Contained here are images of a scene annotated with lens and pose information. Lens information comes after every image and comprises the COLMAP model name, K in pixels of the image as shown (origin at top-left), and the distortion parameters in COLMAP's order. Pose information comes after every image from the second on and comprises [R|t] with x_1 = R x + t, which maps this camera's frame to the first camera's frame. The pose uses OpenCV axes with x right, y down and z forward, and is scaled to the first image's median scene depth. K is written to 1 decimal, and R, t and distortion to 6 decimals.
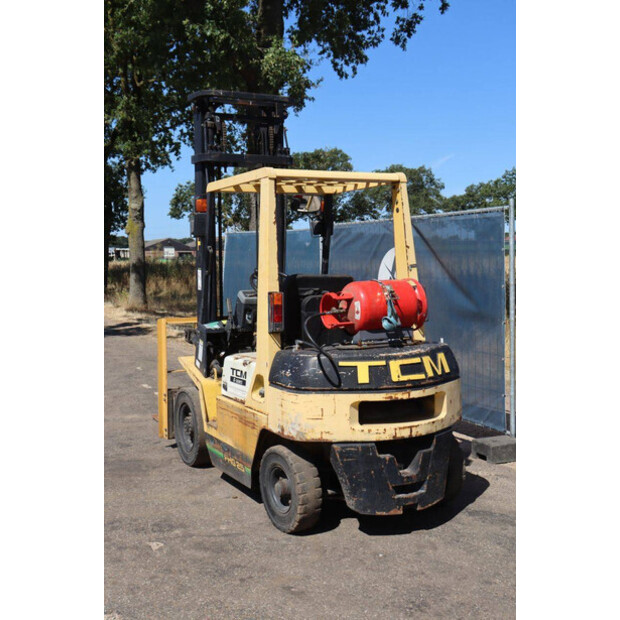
lens RADIAL K [[840.9, 0, 310.0], [0, 840.9, 310.0], [0, 0, 1]] dist [0.010922, 0.013005]
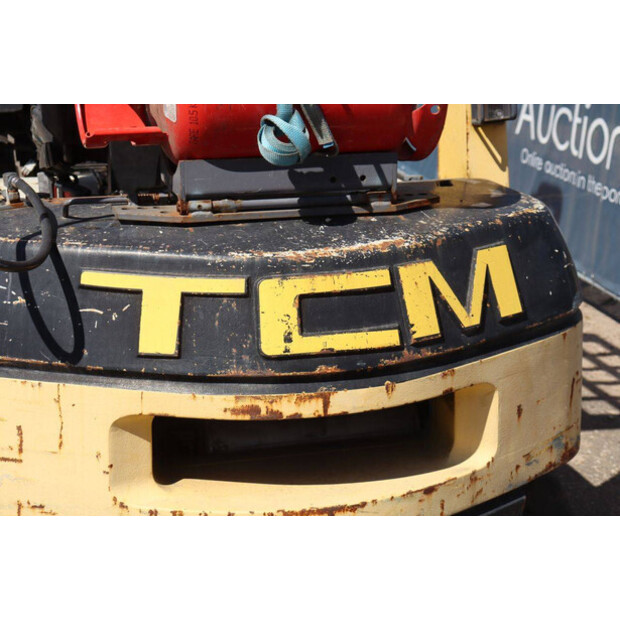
lens RADIAL K [[1294.1, 0, 310.0], [0, 1294.1, 310.0], [0, 0, 1]] dist [0.305768, 0.267512]
pose [[0.973513, 0.080123, -0.214134, 0.202374], [-0.033169, 0.976169, 0.214460, -0.022124], [0.226215, -0.201677, 0.952971, 0.590502]]
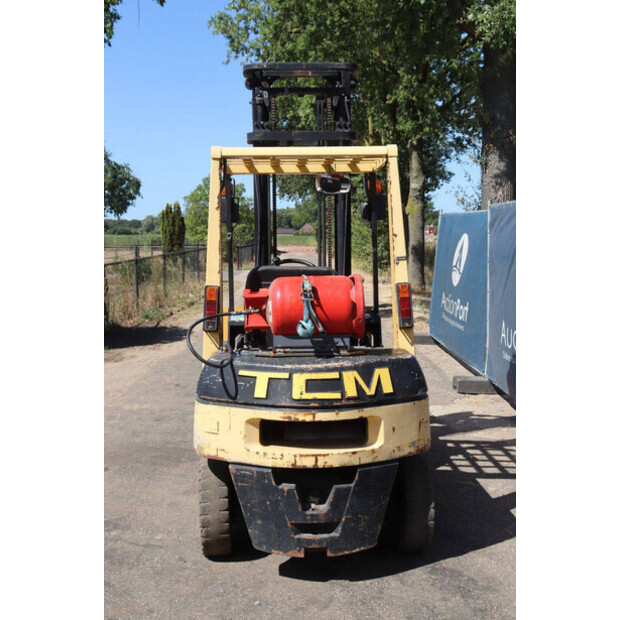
lens RADIAL K [[836.3, 0, 309.7], [0, 836.3, 294.1], [0, 0, 1]] dist [0.007803, 0.005694]
pose [[0.898027, 0.040407, -0.438081, 0.468893], [-0.036909, 0.999182, 0.016502, -0.033067], [0.438389, 0.001350, 0.898784, 0.256470]]
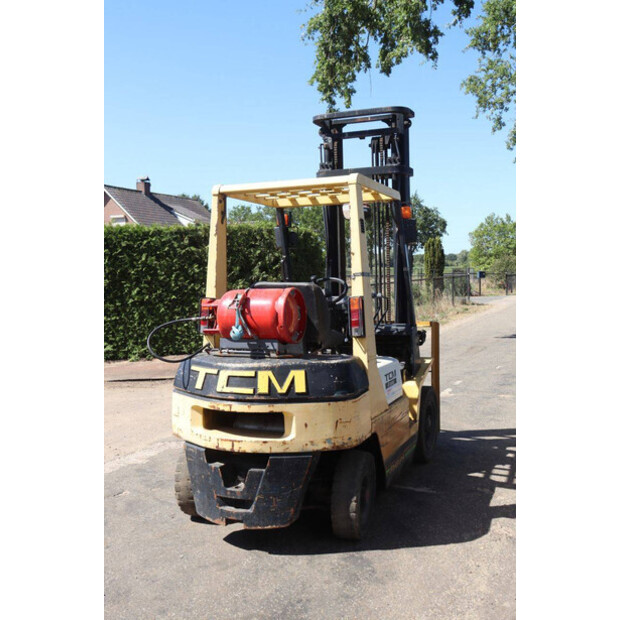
lens RADIAL K [[706.4, 0, 308.9], [0, 706.4, 288.0], [0, 0, 1]] dist [-0.086621, 0.054943]
pose [[0.620996, 0.023479, -0.783462, 0.806609], [-0.045966, 0.998922, -0.006498, -0.036038], [0.782465, 0.040048, 0.621406, 0.557602]]
